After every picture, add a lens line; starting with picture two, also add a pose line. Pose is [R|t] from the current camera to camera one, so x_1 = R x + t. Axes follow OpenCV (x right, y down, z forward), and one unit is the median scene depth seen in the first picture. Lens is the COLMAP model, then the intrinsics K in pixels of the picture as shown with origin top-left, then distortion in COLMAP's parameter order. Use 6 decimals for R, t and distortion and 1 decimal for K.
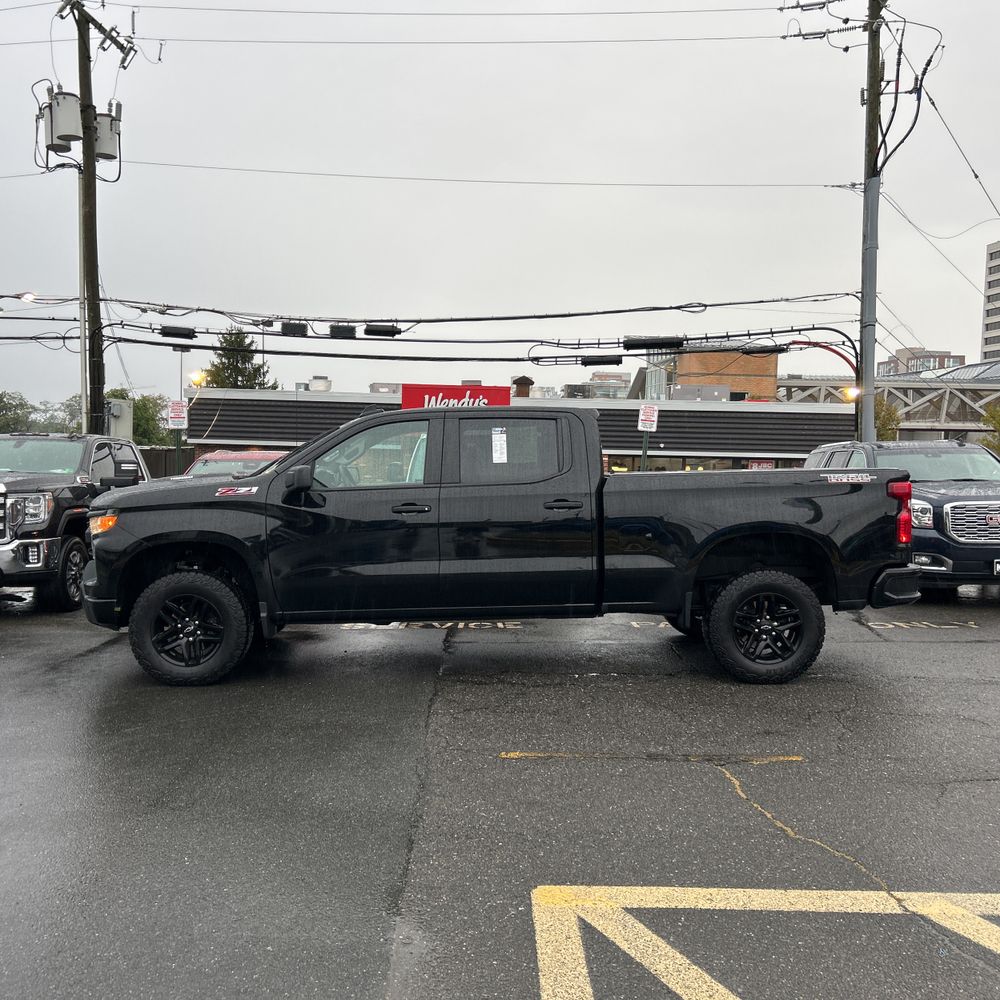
lens RADIAL K [[1001.1, 0, 491.6], [0, 1001.1, 510.8], [0, 0, 1]] dist [0.013508, 0.000000]
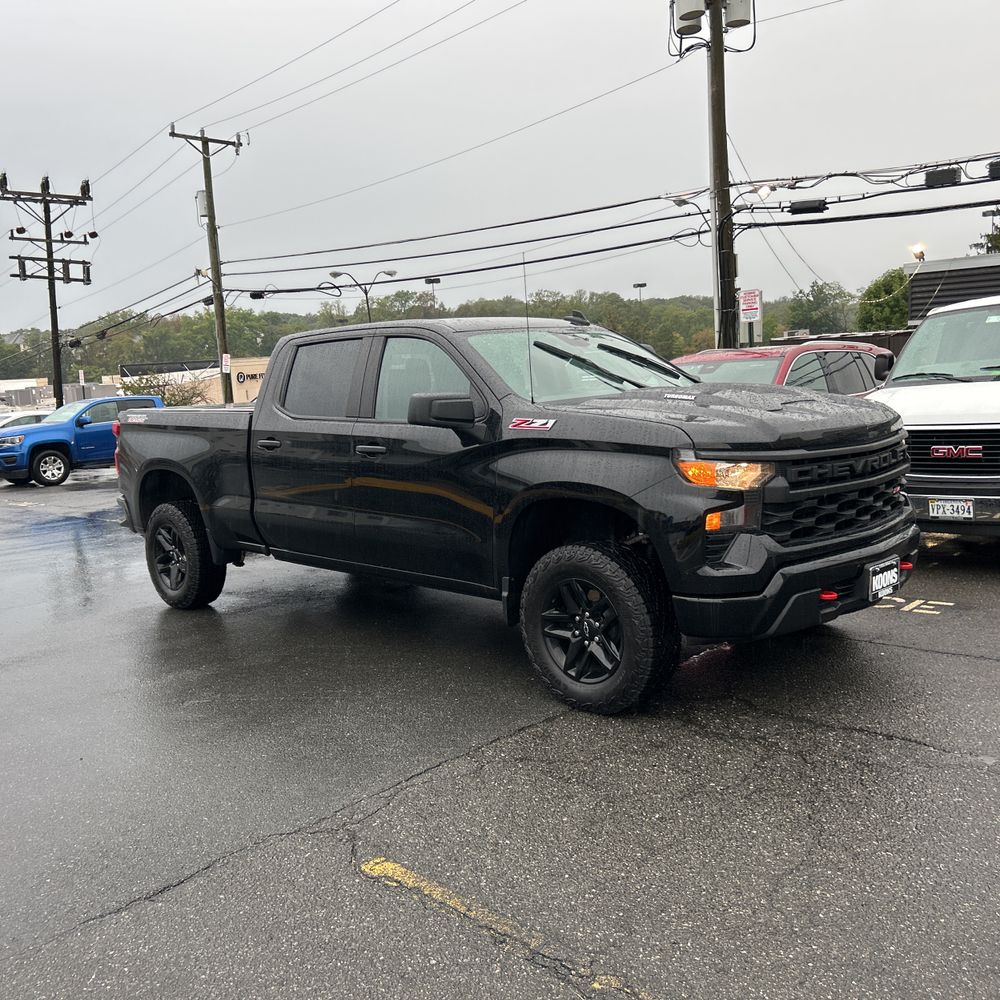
lens RADIAL K [[1001.1, 0, 493.3], [0, 1001.1, 500.6], [0, 0, 1]] dist [0.013508, 0.000000]
pose [[0.703030, 0.039445, -0.710065, 0.130930], [0.035287, 0.995296, 0.090227, -0.009840], [0.710284, -0.088488, 0.698331, 0.164025]]
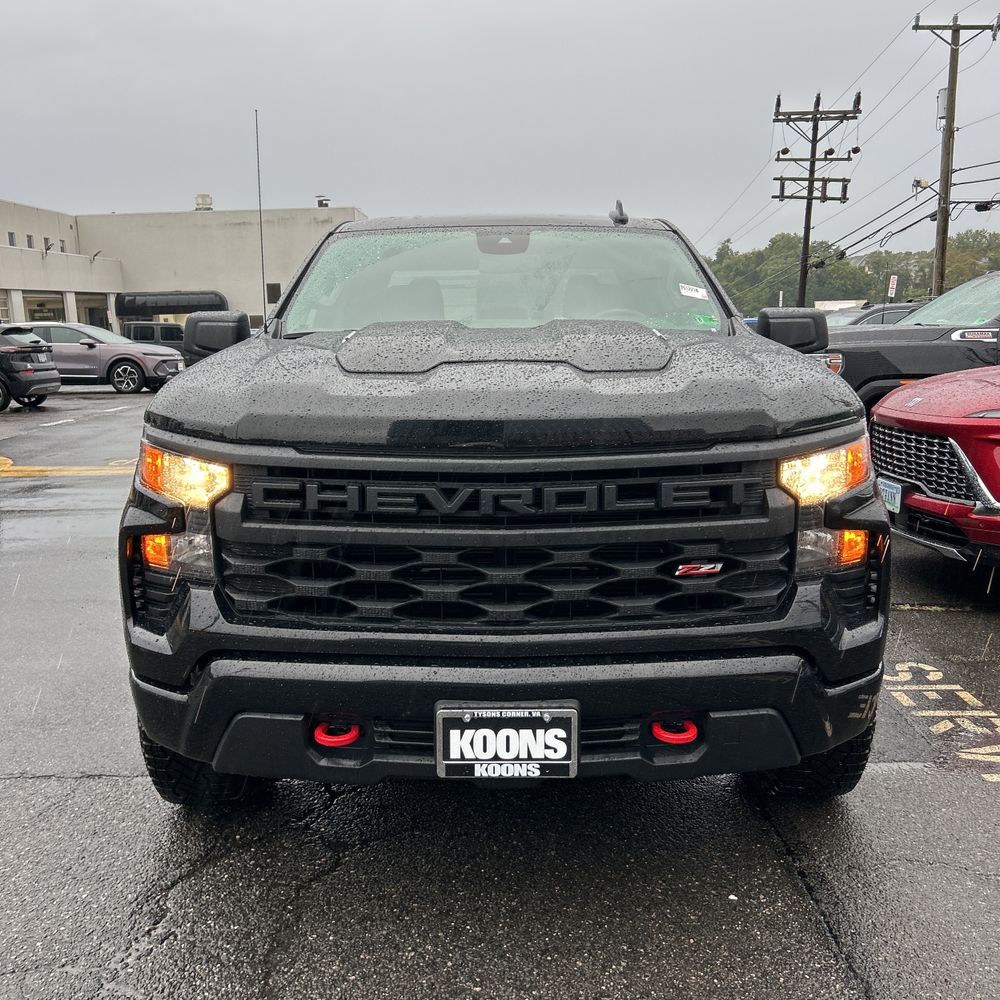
lens RADIAL K [[1001.1, 0, 505.1], [0, 1001.1, 493.5], [0, 0, 1]] dist [0.013508, 0.000000]
pose [[-0.001390, 0.153907, -0.988084, 0.135862], [-0.027115, 0.987716, 0.153888, -0.012015], [0.999631, 0.027006, 0.002800, 0.382479]]
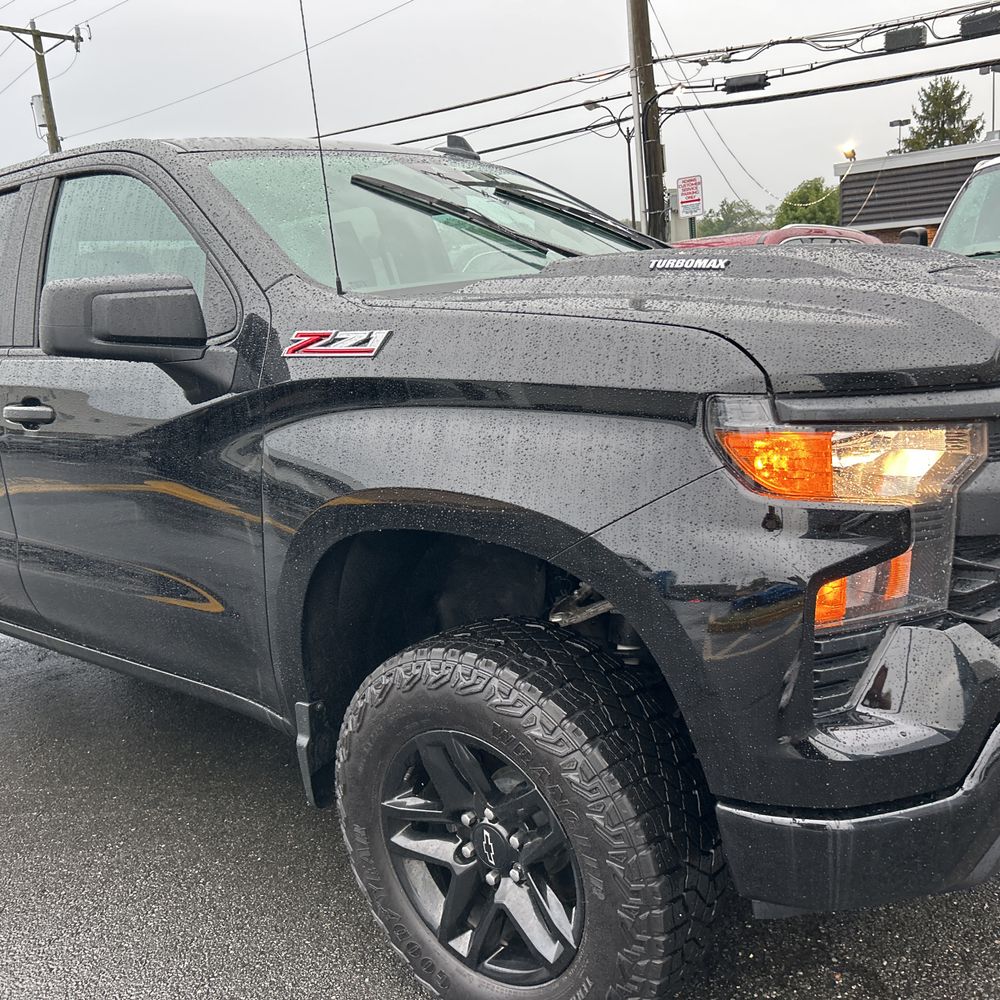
lens RADIAL K [[1001.1, 0, 507.6], [0, 1001.1, 503.4], [0, 0, 1]] dist [0.013508, 0.000000]
pose [[0.768212, 0.049757, -0.638259, 0.043631], [0.072551, 0.983786, 0.164016, -0.005694], [0.636071, -0.172305, 0.752146, 0.272961]]
